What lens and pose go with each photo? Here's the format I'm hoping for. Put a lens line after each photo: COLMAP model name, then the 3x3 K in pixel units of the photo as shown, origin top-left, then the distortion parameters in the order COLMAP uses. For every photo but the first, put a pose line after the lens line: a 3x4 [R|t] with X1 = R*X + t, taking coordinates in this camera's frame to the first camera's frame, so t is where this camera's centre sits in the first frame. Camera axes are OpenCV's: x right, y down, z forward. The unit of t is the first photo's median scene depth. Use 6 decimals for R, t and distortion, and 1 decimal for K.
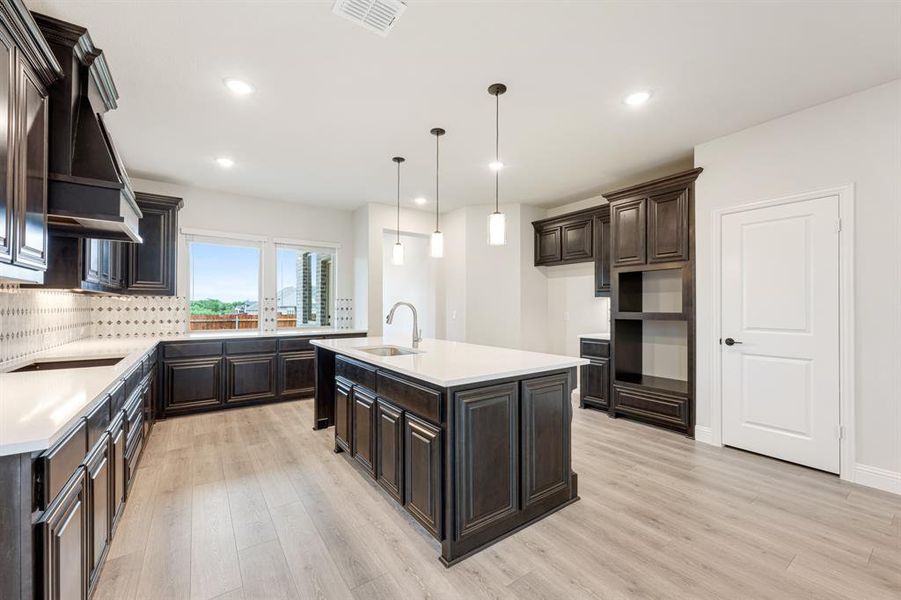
lens RADIAL K [[362.1, 0, 450.6], [0, 362.1, 304.4], [0, 0, 1]] dist [-0.000107, -0.000436]
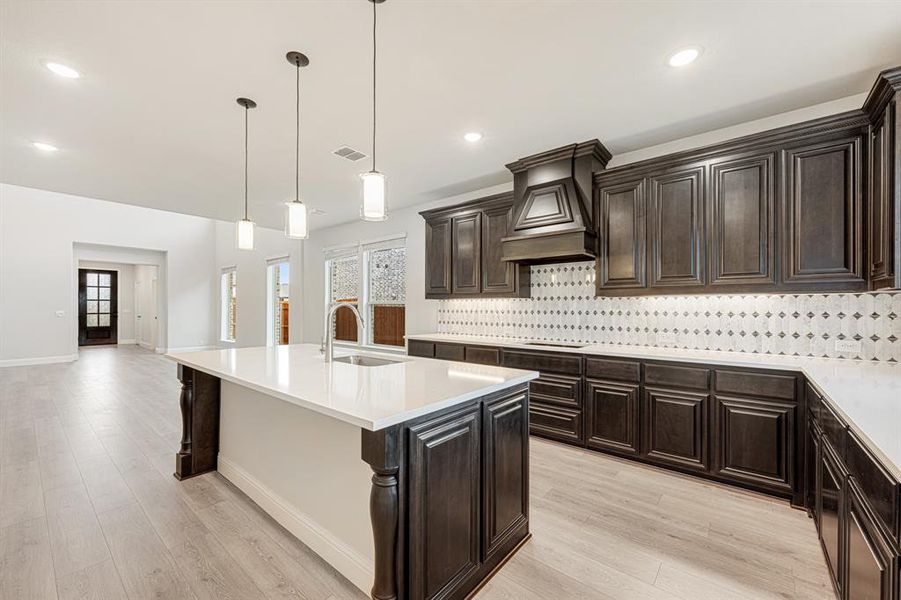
lens RADIAL K [[362.1, 0, 444.2], [0, 362.1, 306.8], [0, 0, 1]] dist [-0.000107, -0.000436]
pose [[-0.970881, -0.004987, -0.239509, -0.133674], [-0.002910, 0.999955, -0.009024, 0.007554], [0.239544, -0.008065, -0.970852, 1.610440]]
